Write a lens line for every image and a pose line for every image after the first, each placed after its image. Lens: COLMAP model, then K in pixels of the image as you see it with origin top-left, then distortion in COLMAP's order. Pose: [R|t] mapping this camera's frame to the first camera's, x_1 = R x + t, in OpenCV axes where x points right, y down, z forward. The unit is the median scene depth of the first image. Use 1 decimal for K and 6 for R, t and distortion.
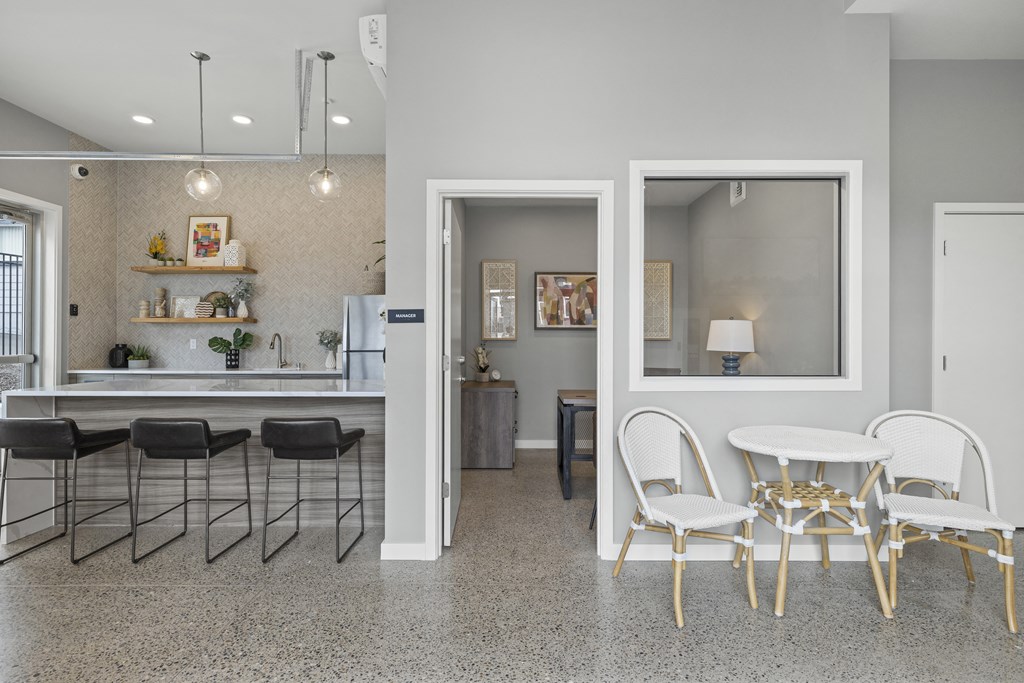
lens RADIAL K [[706.7, 0, 512.8], [0, 706.7, 345.0], [0, 0, 1]] dist [0.004105, -0.000509]
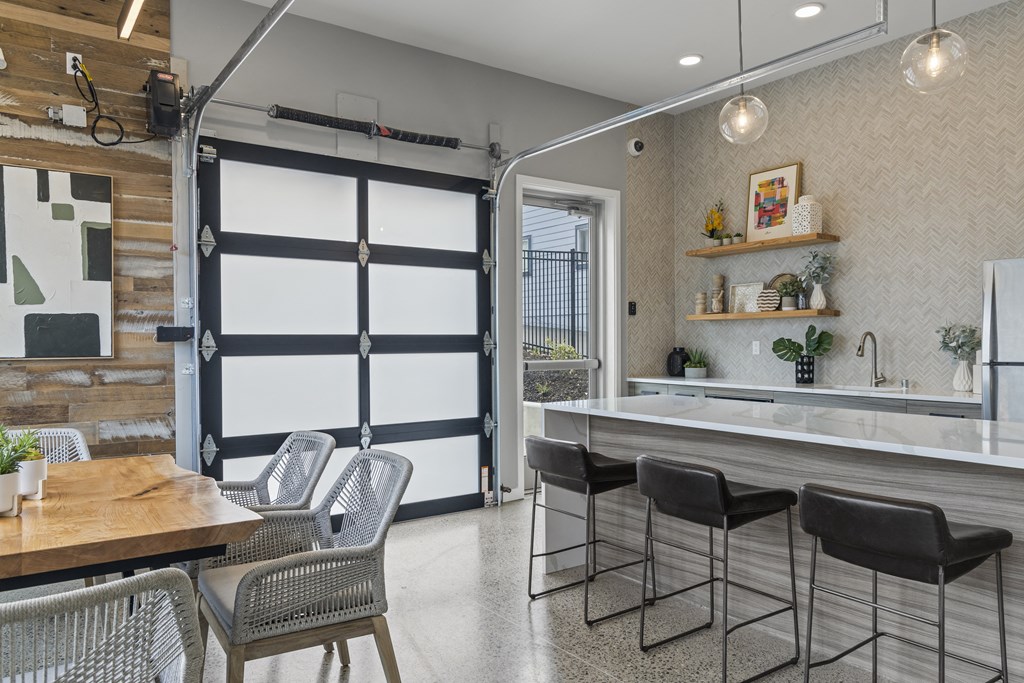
lens RADIAL K [[706.7, 0, 508.5], [0, 706.7, 345.2], [0, 0, 1]] dist [0.004105, -0.000509]
pose [[0.615605, -0.002012, -0.788052, -0.032018], [0.014821, 0.999849, 0.009025, -0.014659], [0.787915, -0.017235, 0.615542, 0.351490]]
